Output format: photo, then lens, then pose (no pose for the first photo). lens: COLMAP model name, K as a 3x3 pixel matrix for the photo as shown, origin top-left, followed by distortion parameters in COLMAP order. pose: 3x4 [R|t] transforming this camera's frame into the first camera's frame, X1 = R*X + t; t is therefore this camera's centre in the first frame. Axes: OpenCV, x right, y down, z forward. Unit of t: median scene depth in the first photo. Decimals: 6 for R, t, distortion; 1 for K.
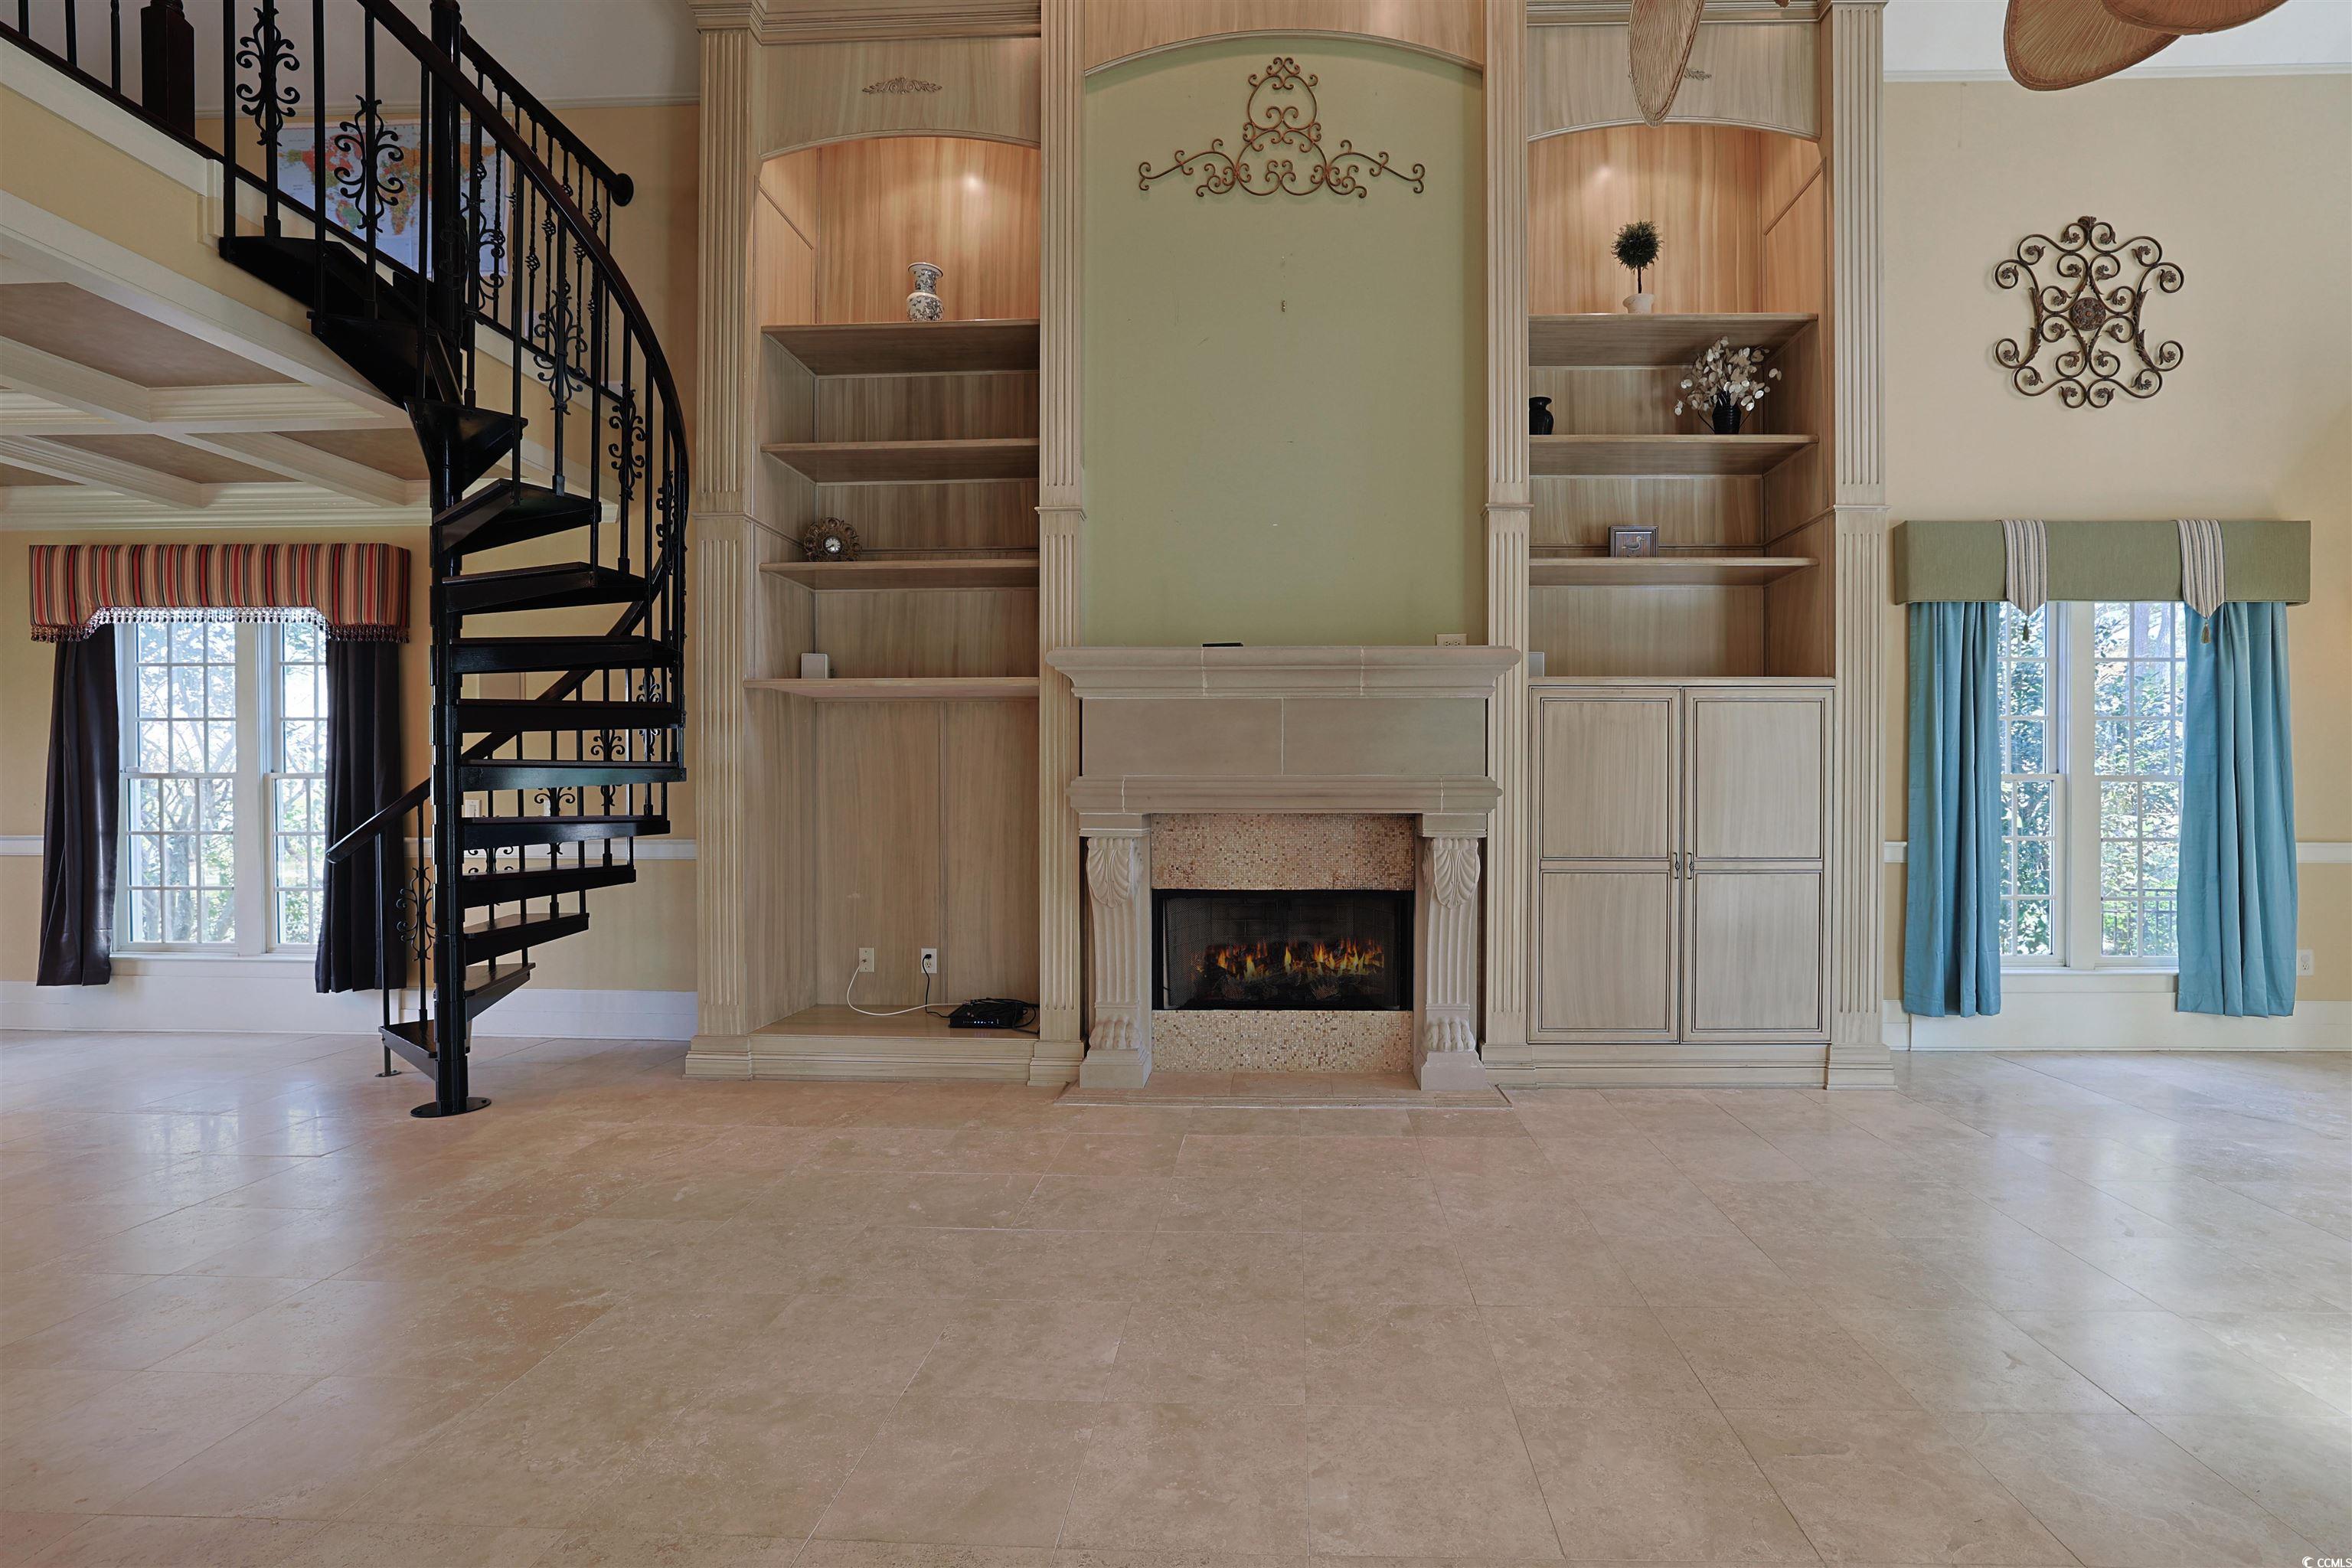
lens RADIAL K [[1032.5, 0, 1254.5], [0, 1032.5, 808.1], [0, 0, 1]] dist [-0.050464, 0.021484]
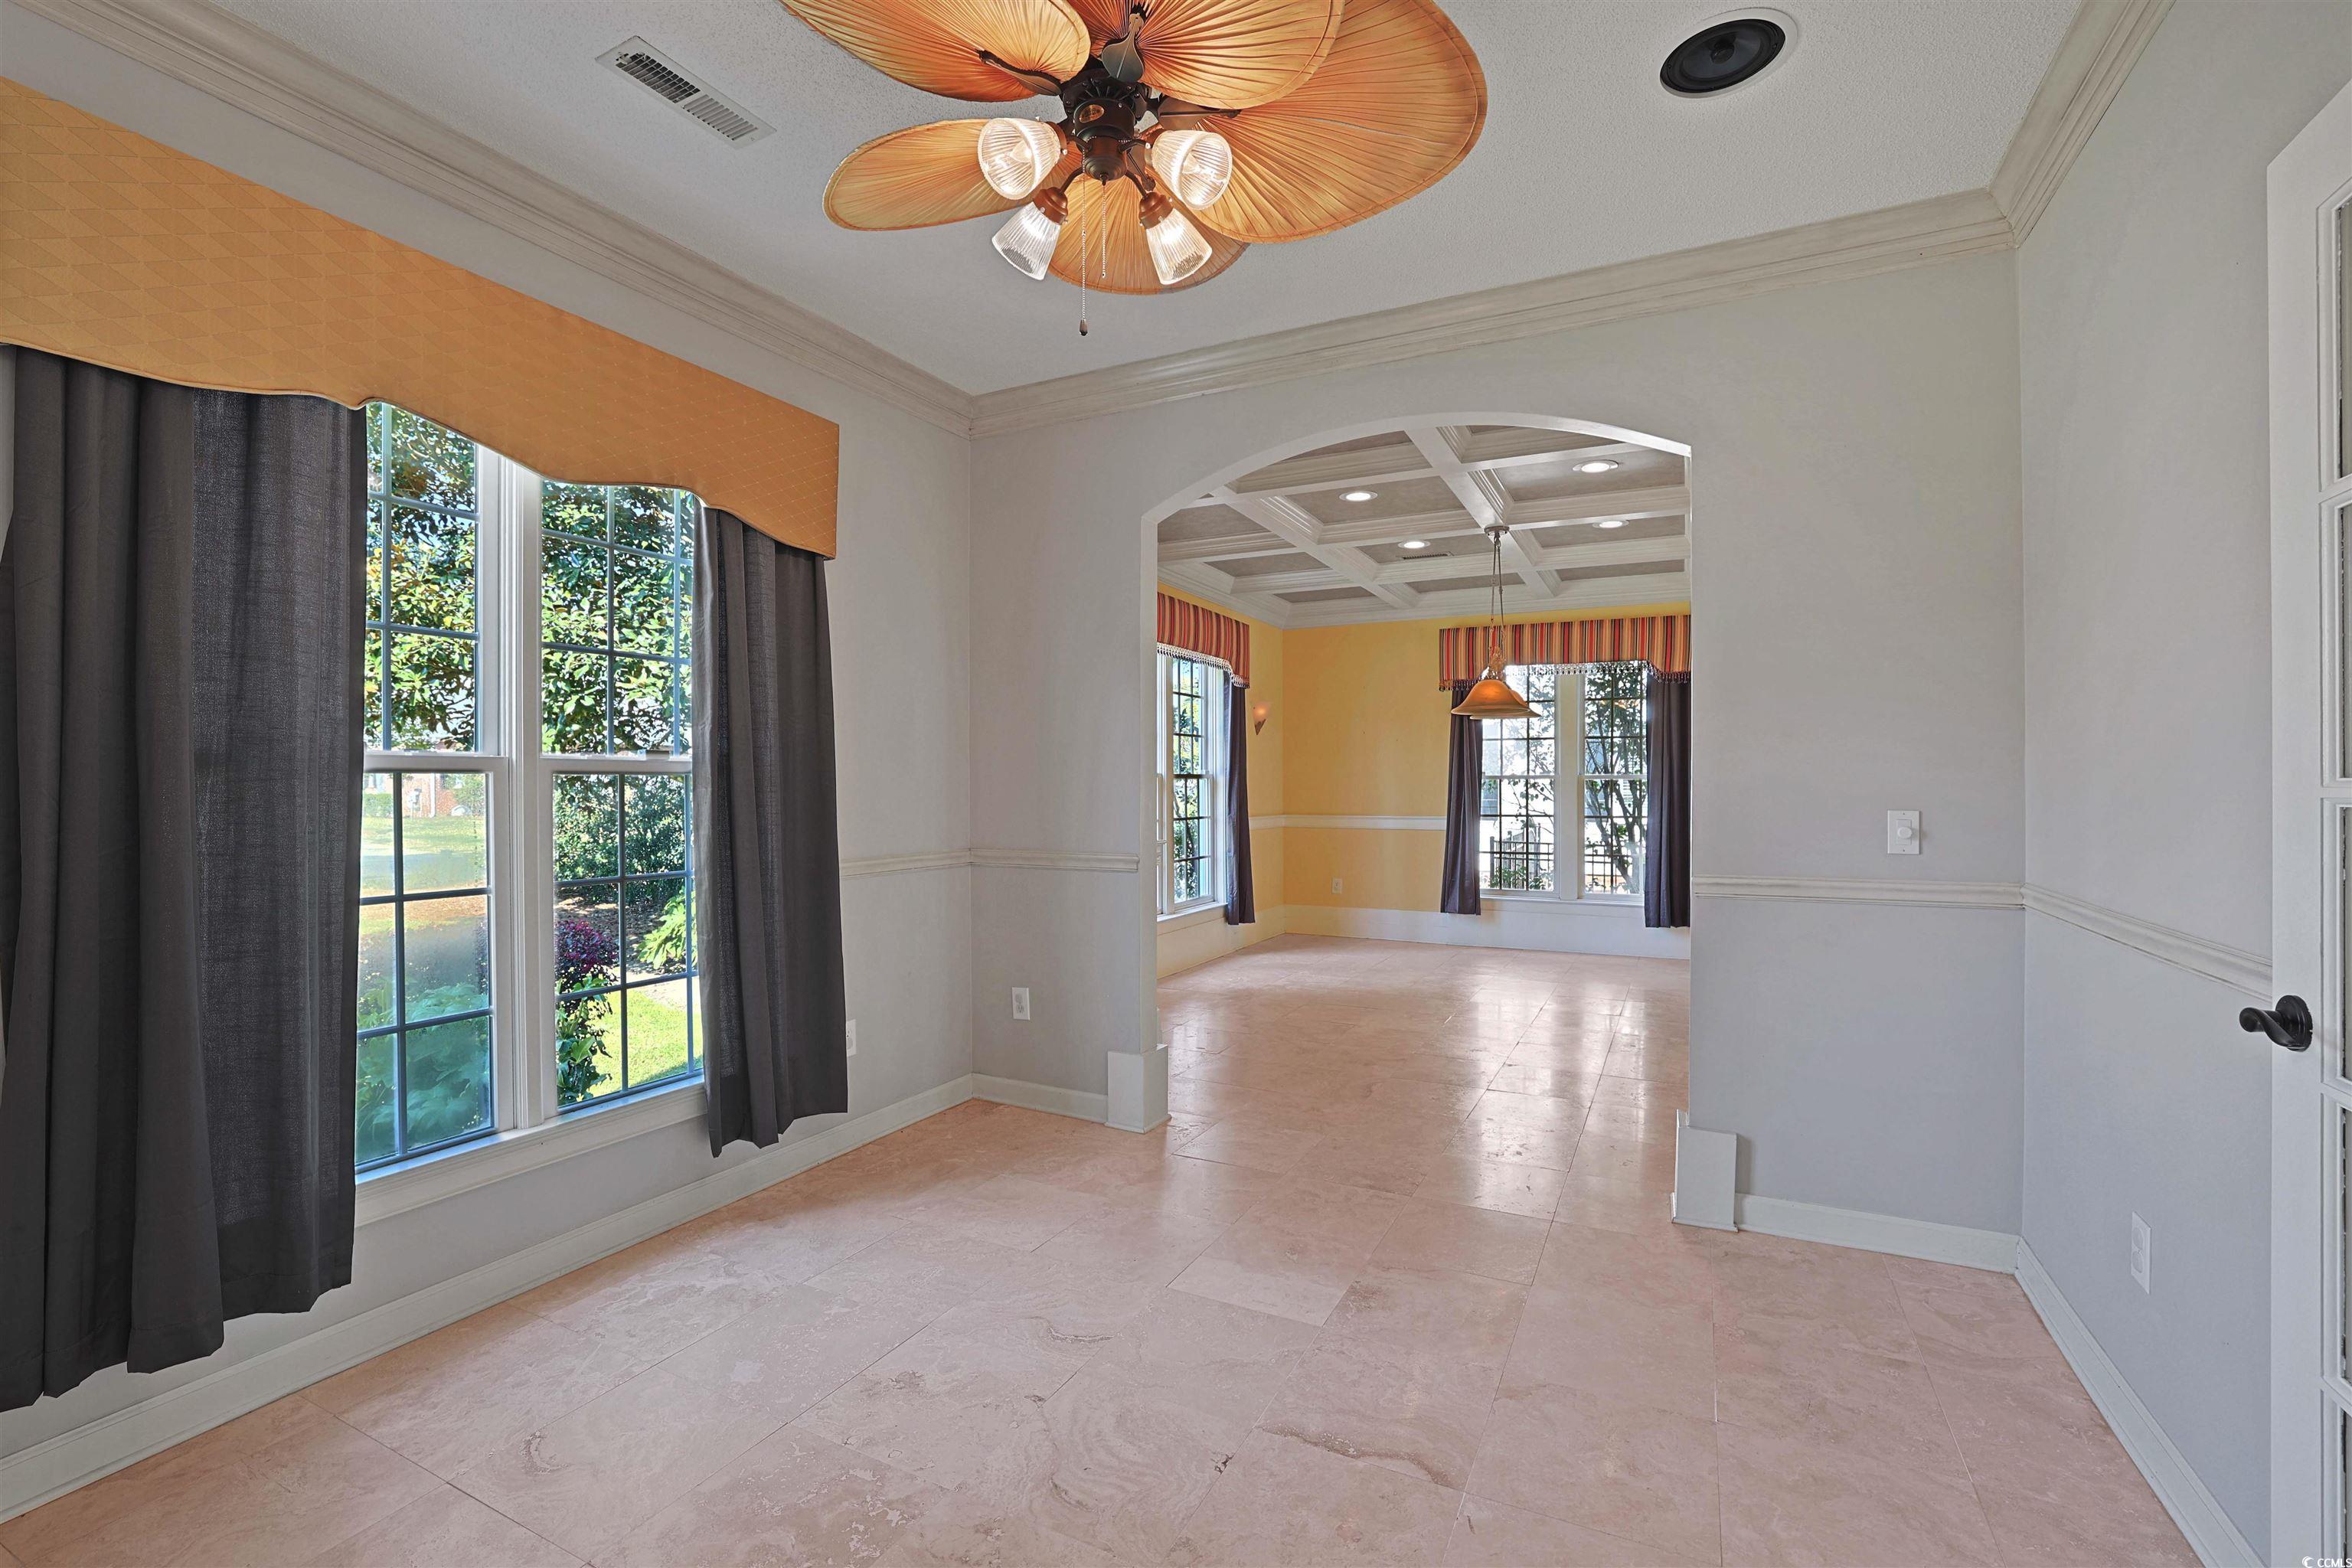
lens RADIAL K [[1014.5, 0, 1188.5], [0, 1014.5, 785.6], [0, 0, 1]] dist [-0.035073, 0.013405]
pose [[0.902706, -0.000634, -0.430257, -1.044254], [-0.004405, 0.999933, -0.010715, -0.002529], [0.430235, 0.011568, 0.902643, -0.667373]]
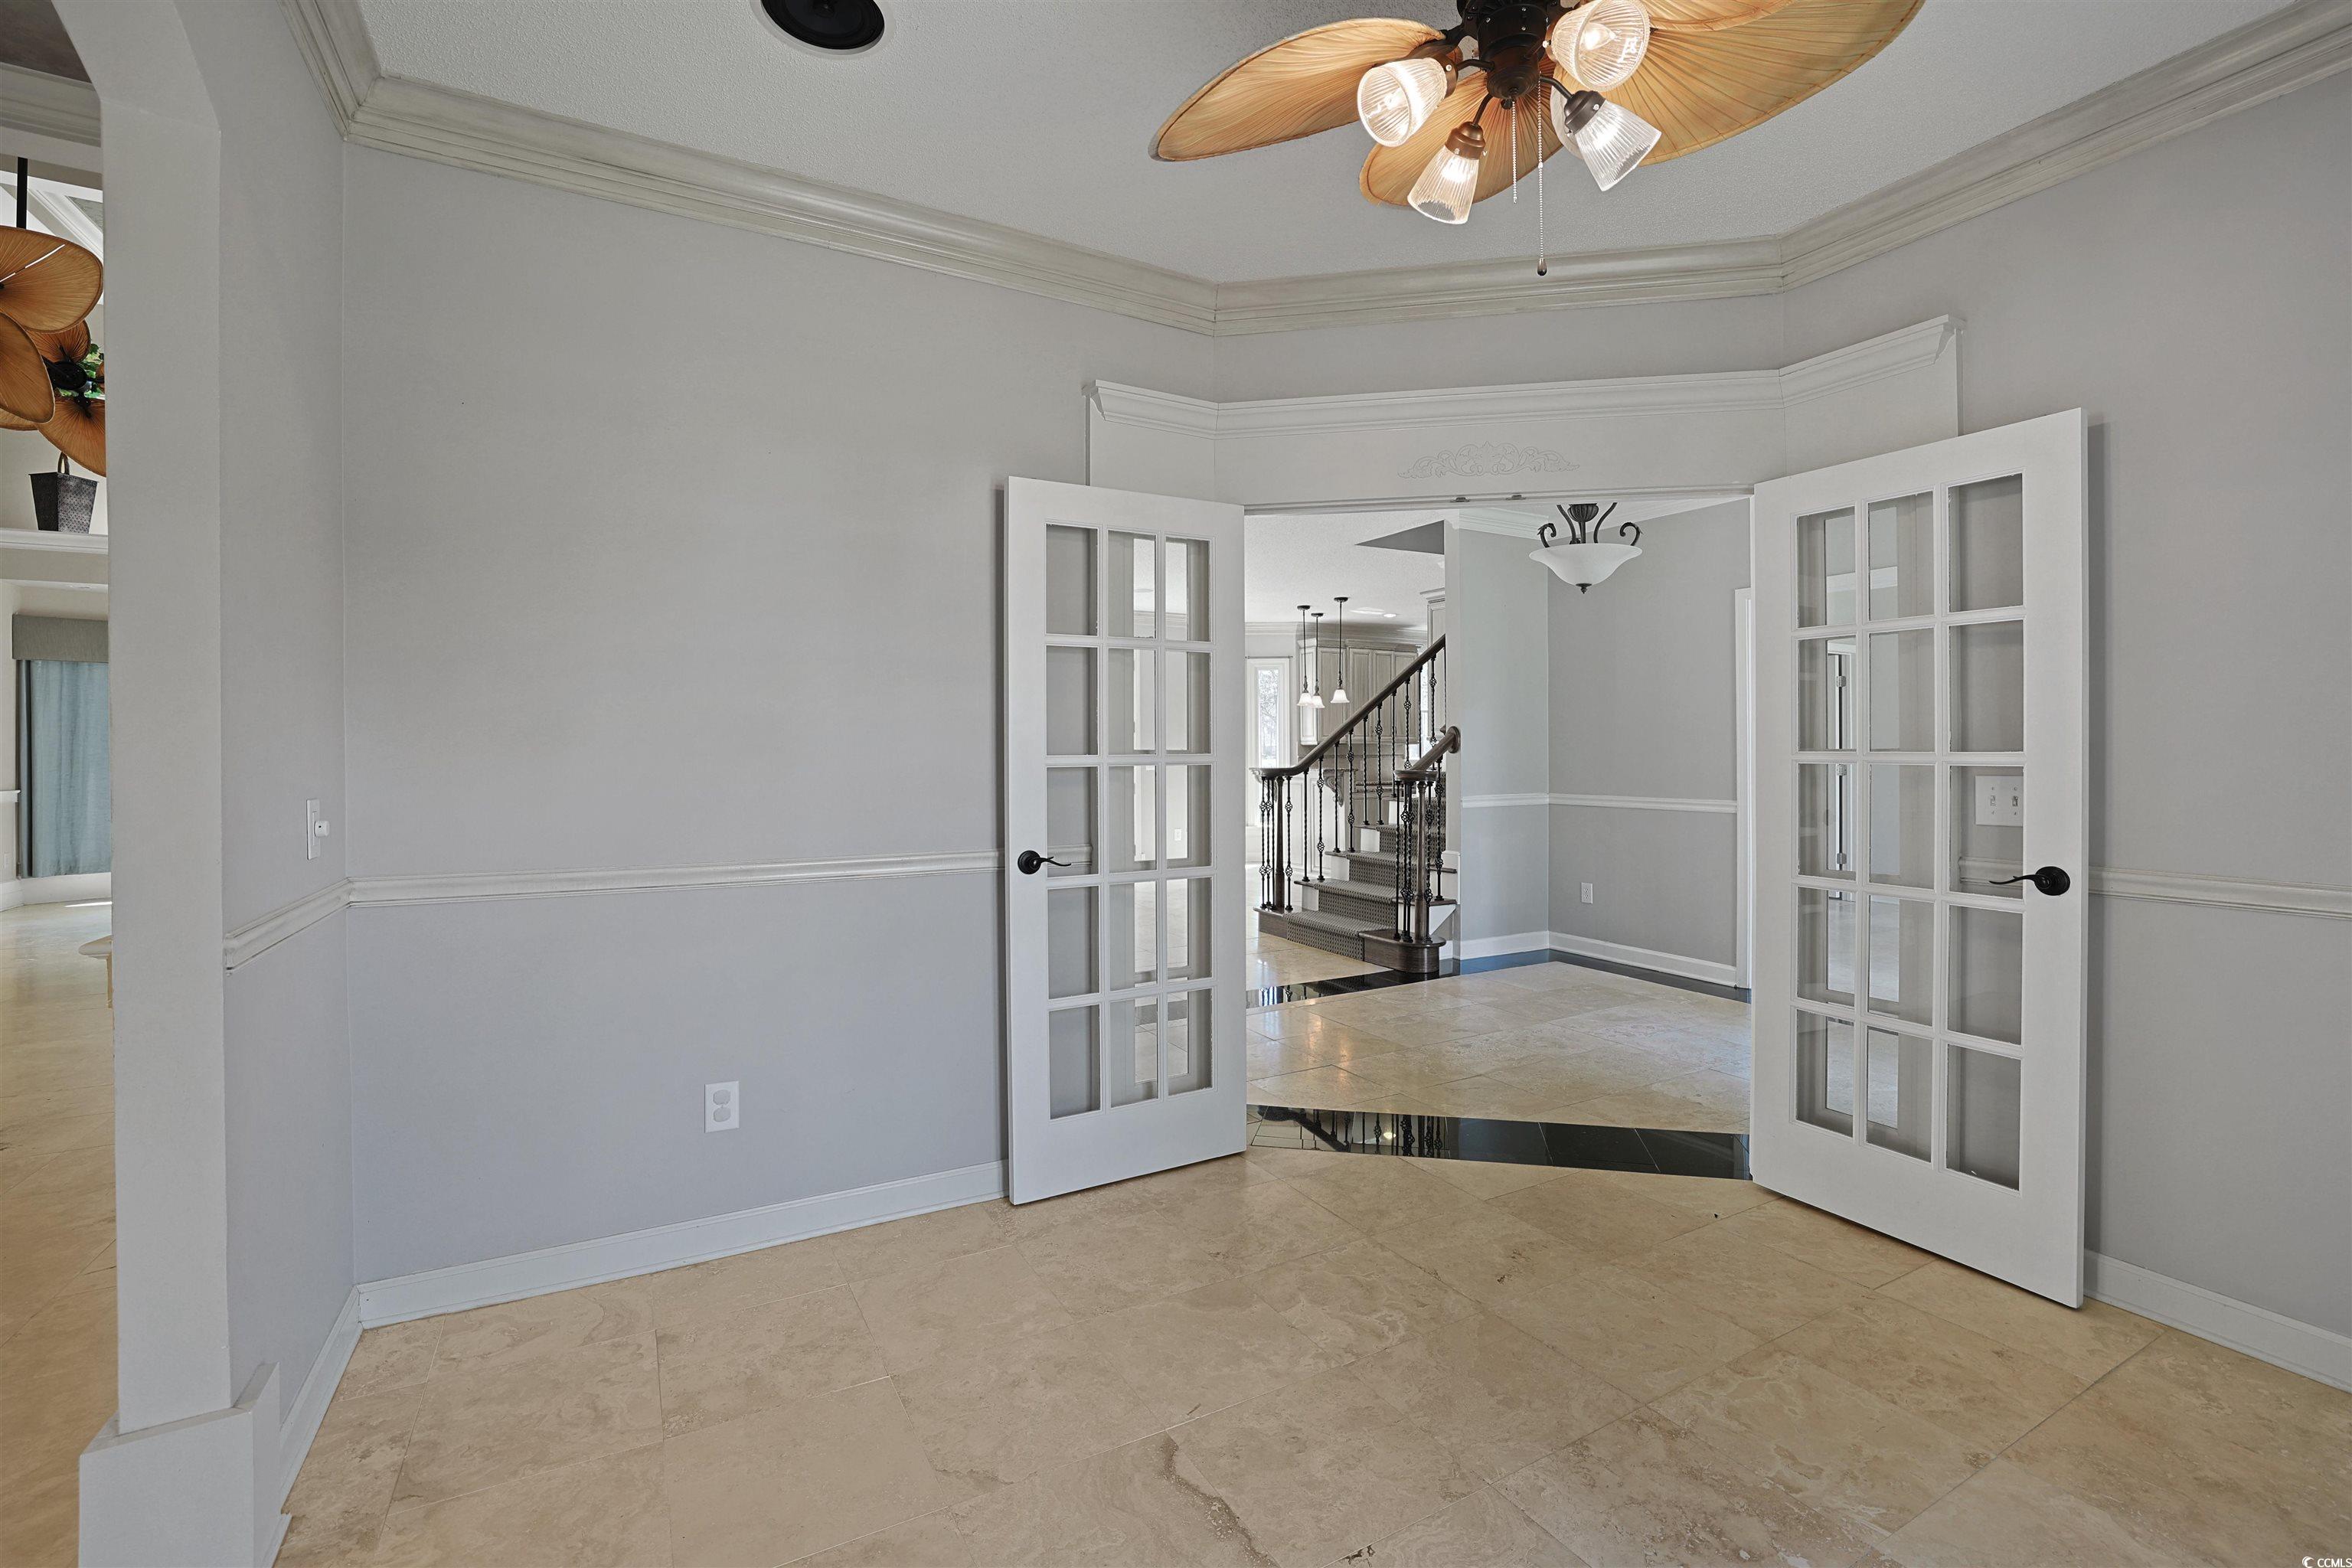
lens RADIAL K [[1030.1, 0, 1180.5], [0, 1030.1, 781.1], [0, 0, 1]] dist [-0.052575, 0.020730]
pose [[-0.507523, -0.016335, 0.861483, -1.476871], [0.015806, 0.999476, 0.028263, -0.005668], [-0.861493, 0.027960, -0.506999, -0.056654]]
